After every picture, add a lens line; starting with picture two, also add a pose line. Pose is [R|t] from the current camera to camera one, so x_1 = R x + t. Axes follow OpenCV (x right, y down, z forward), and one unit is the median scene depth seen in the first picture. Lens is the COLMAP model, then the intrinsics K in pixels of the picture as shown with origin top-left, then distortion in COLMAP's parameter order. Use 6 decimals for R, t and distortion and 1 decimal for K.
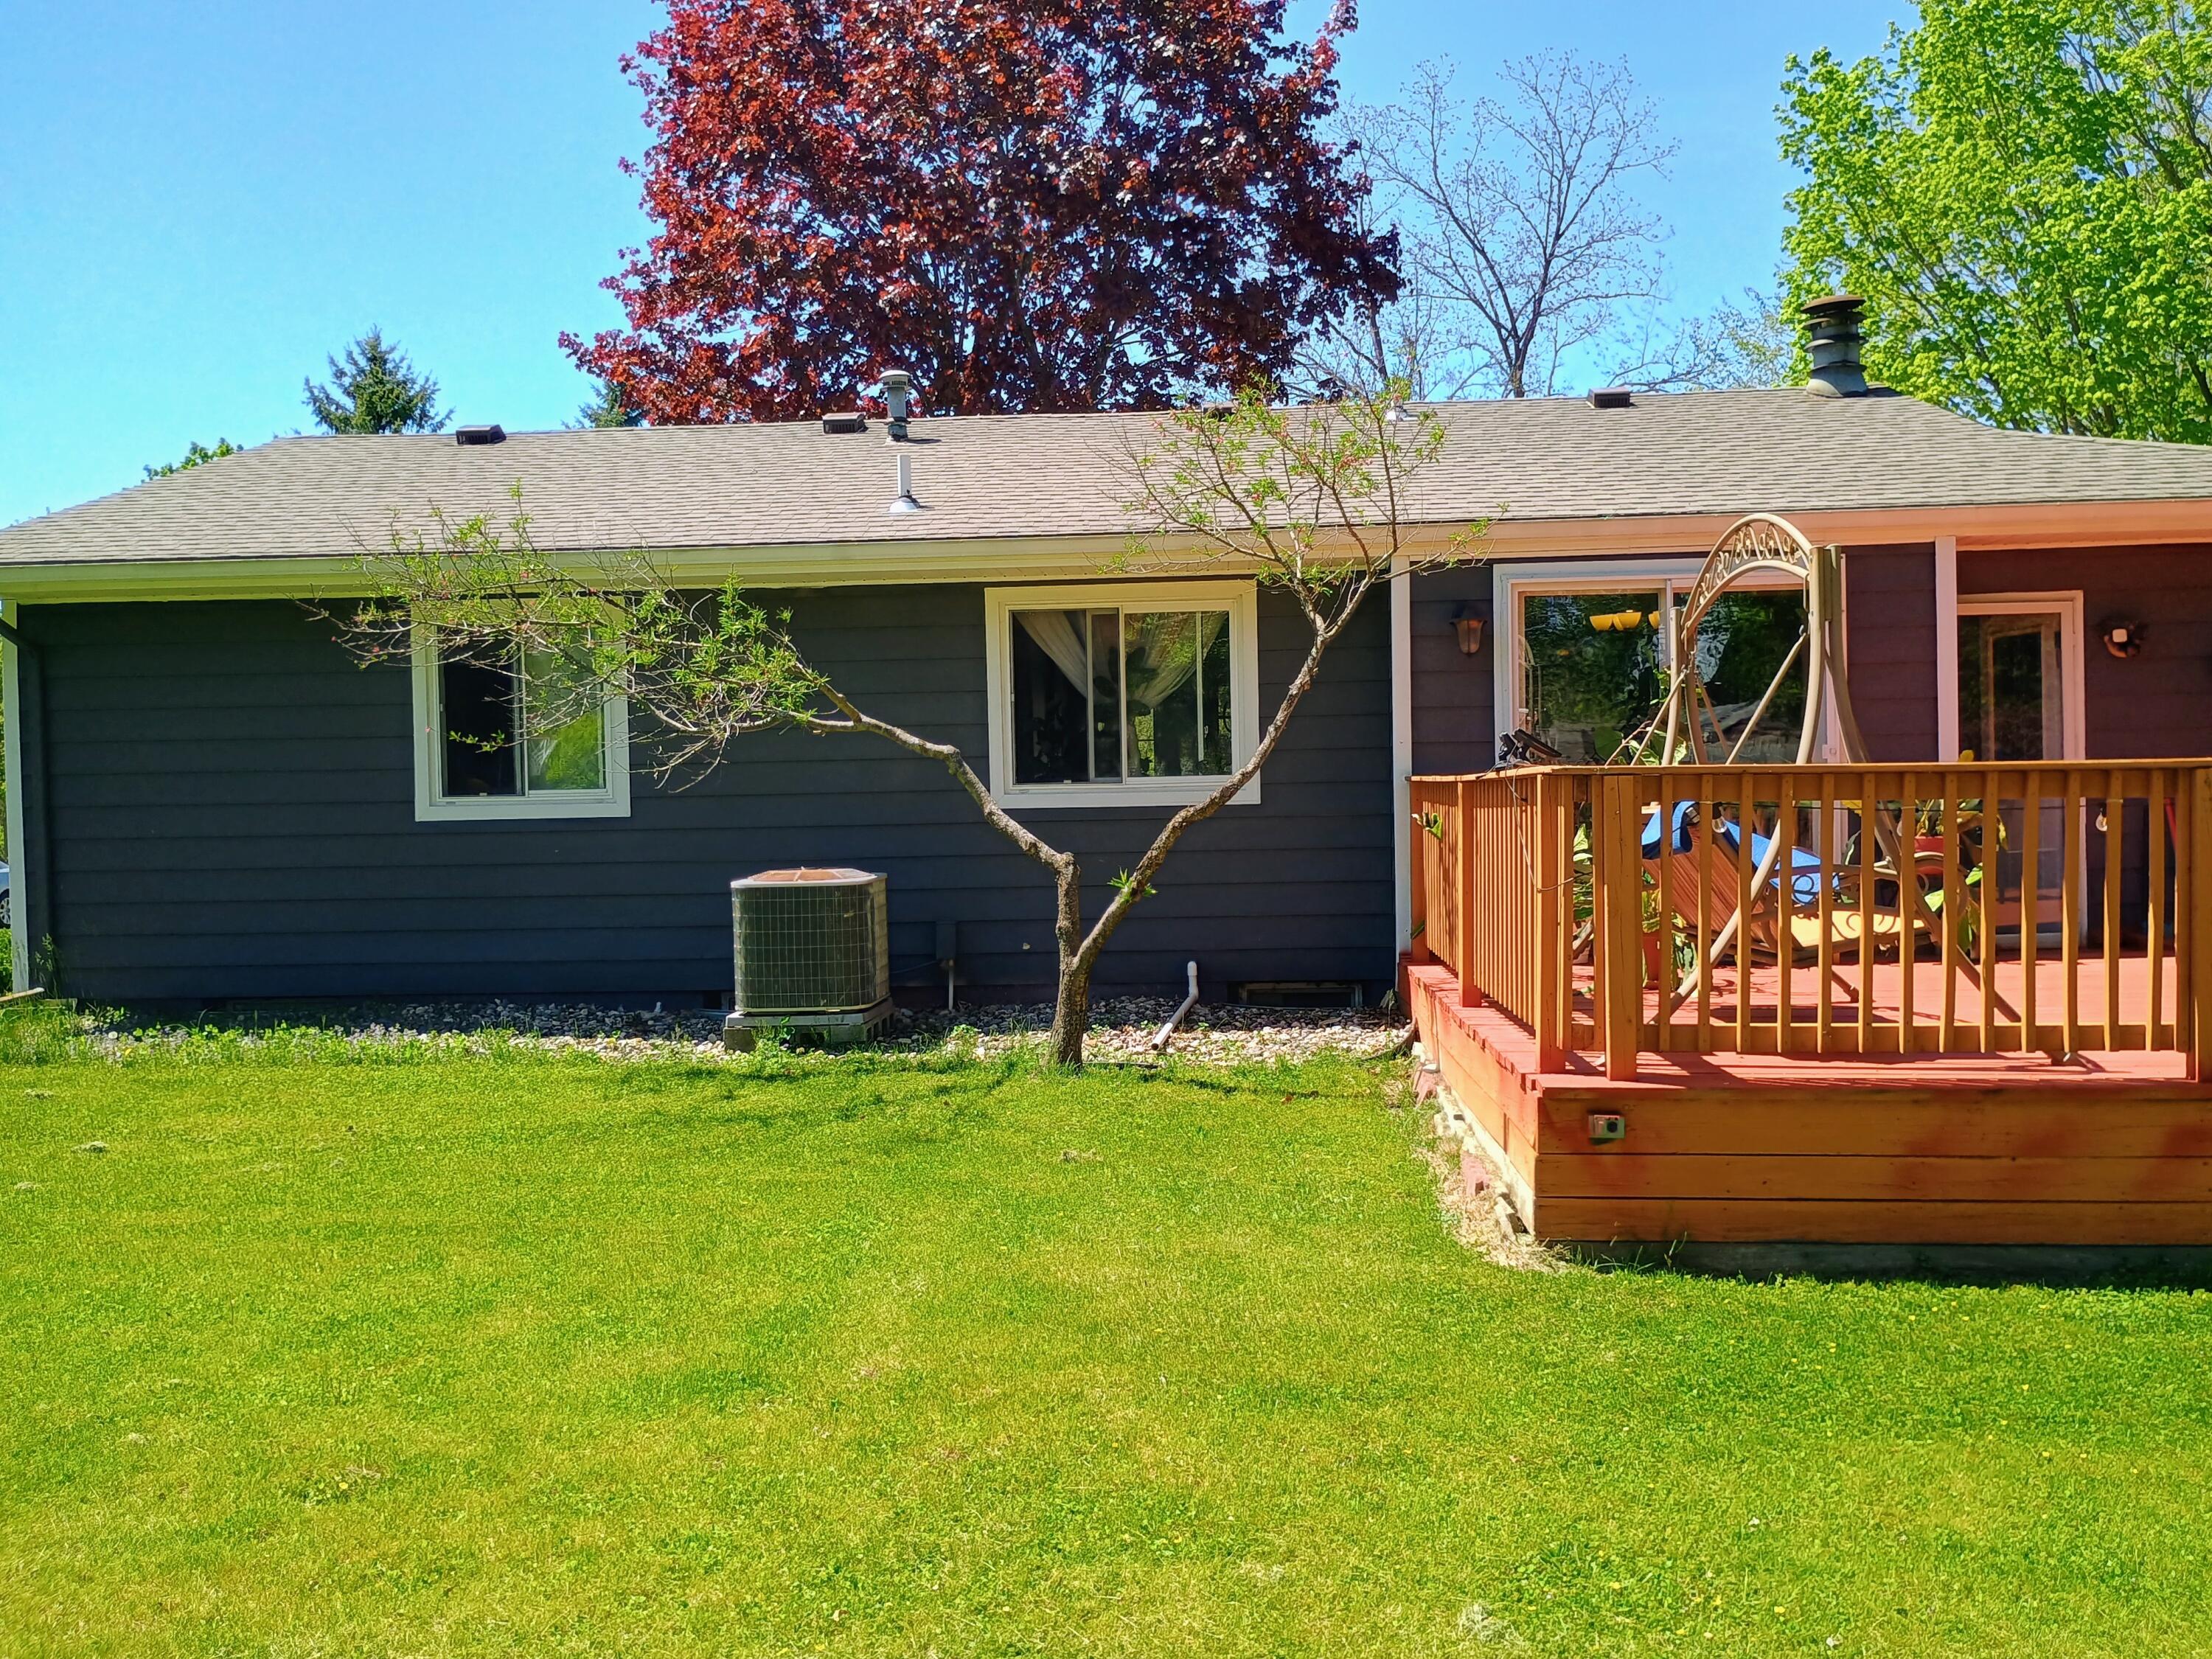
lens RADIAL K [[1922.2, 0, 1109.9], [0, 1922.2, 840.6], [0, 0, 1]] dist [0.022100, -0.037935]
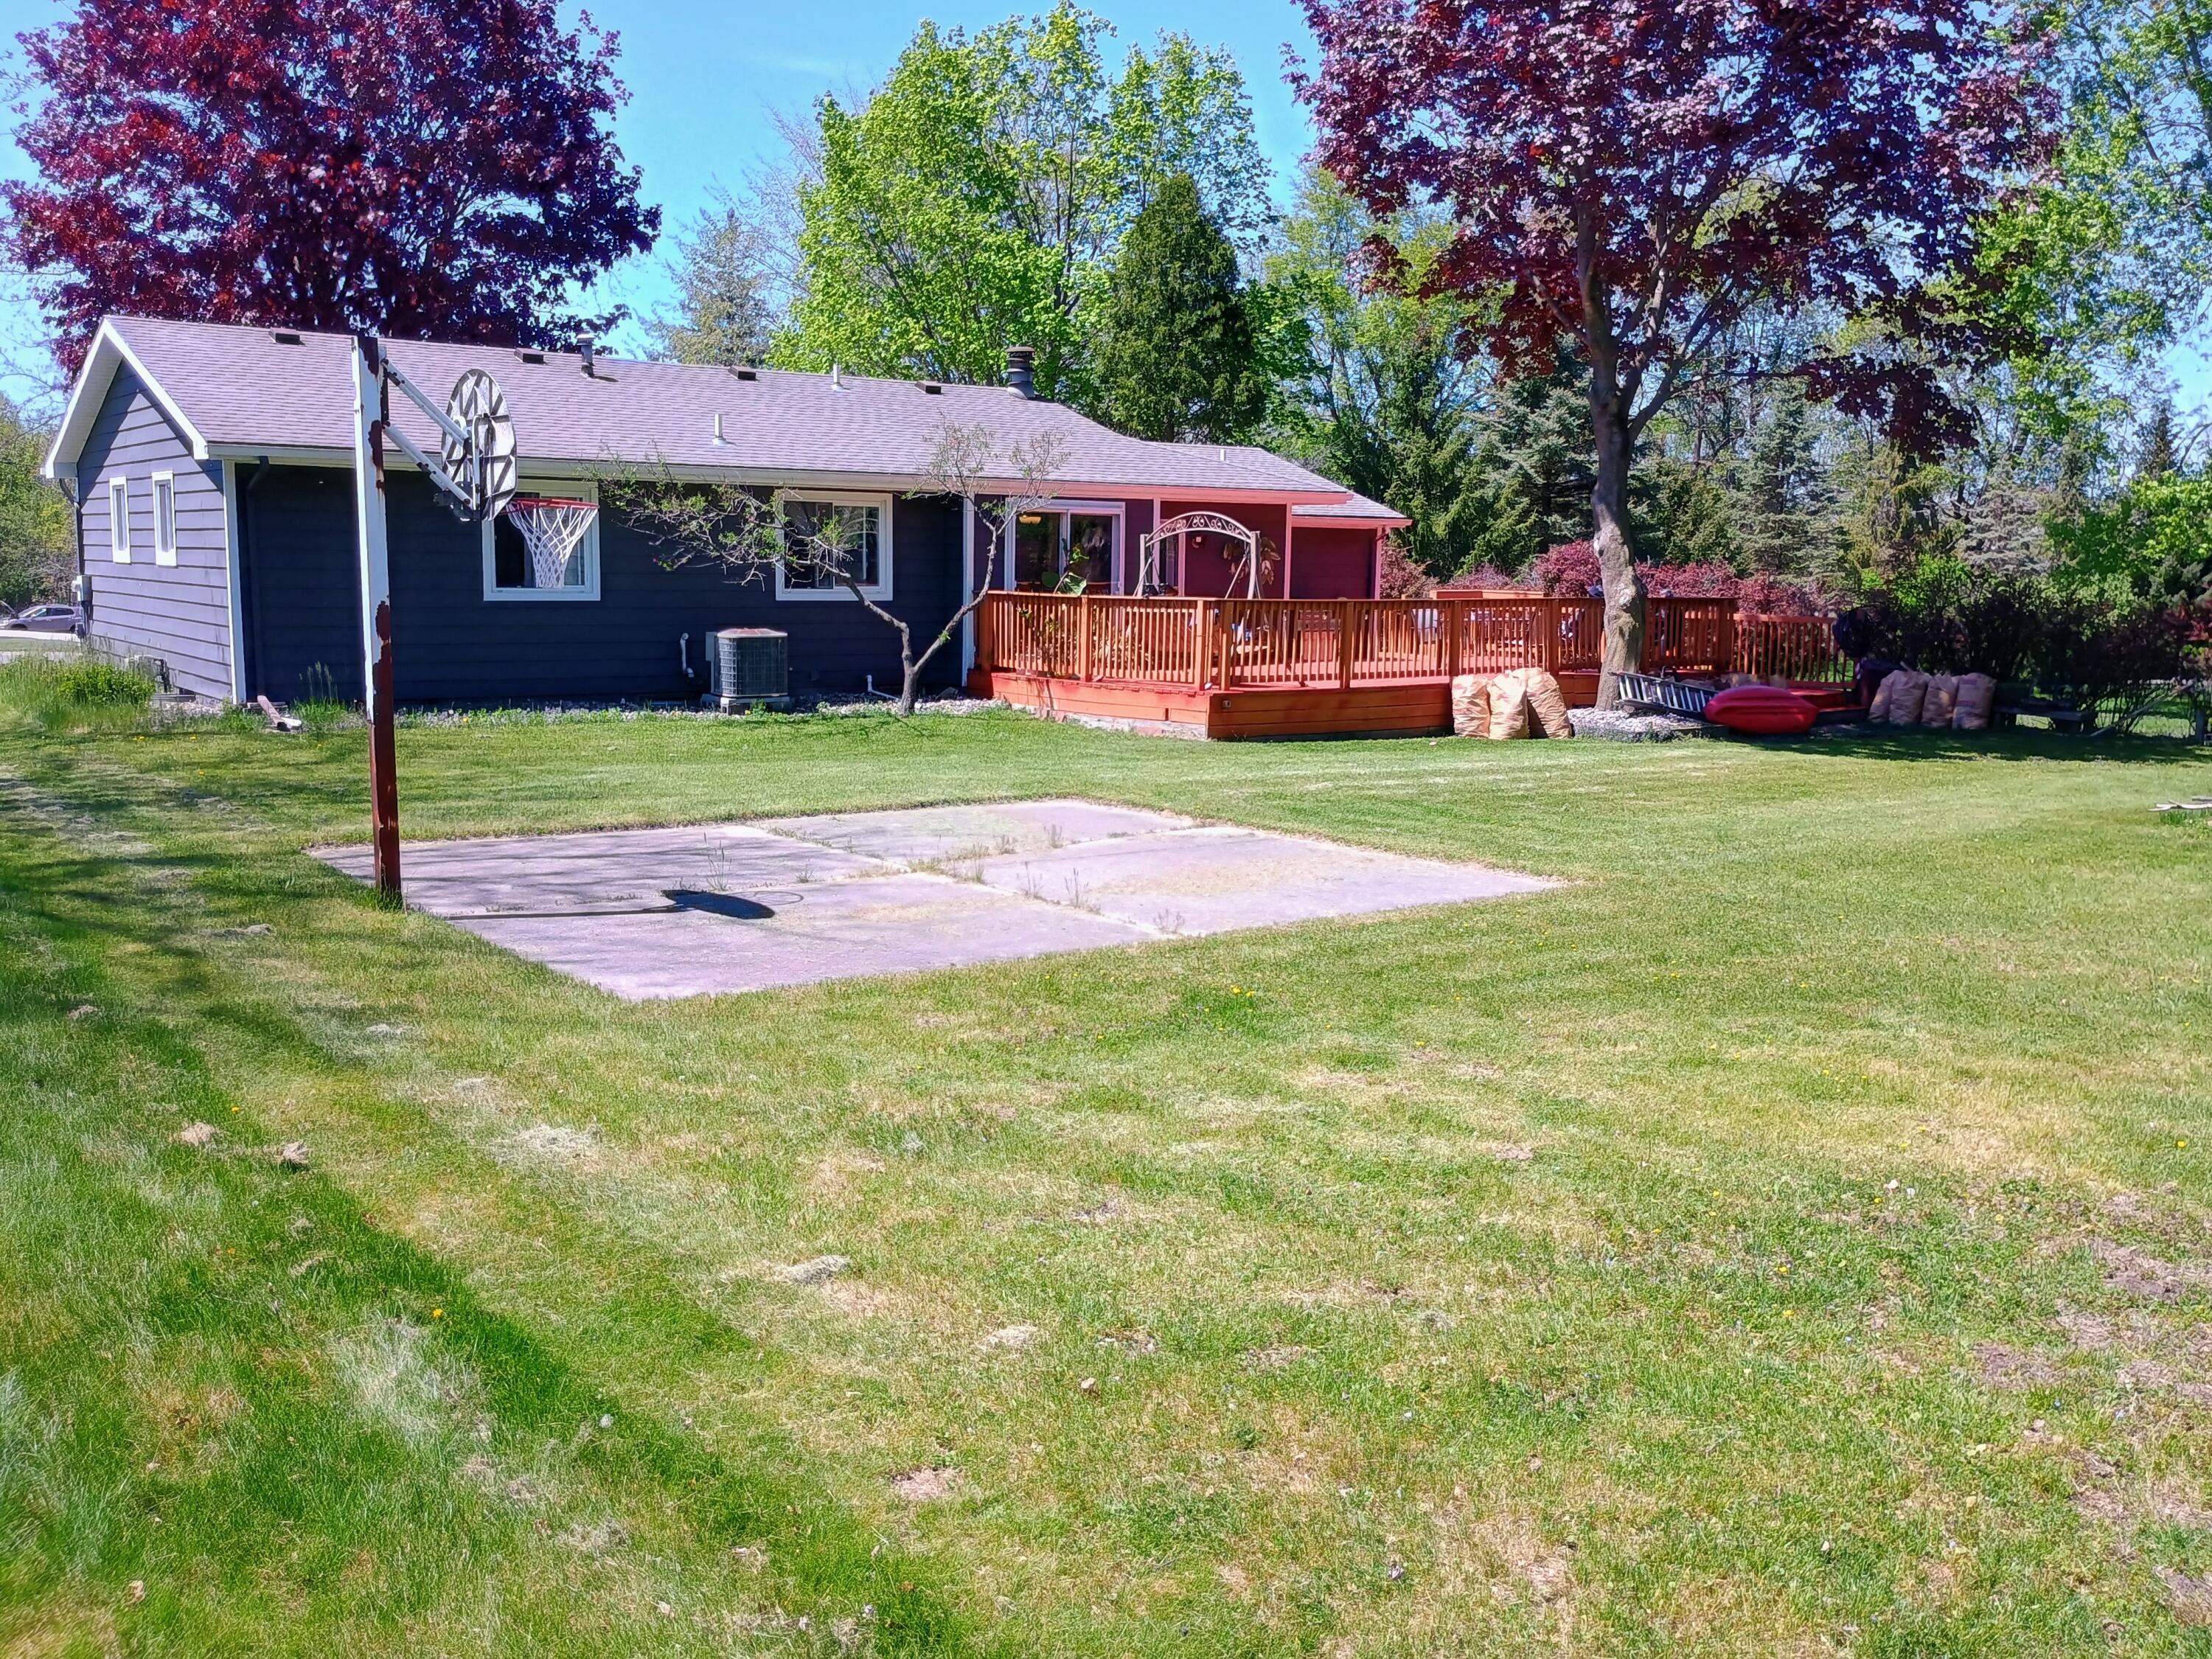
lens RADIAL K [[1922.2, 0, 1105.0], [0, 1922.2, 827.9], [0, 0, 1]] dist [0.022100, -0.037935]
pose [[0.754993, -0.062076, 0.652788, -1.241392], [-0.010030, 0.994299, 0.106152, 0.003425], [-0.655657, -0.086692, 0.750066, -0.833084]]
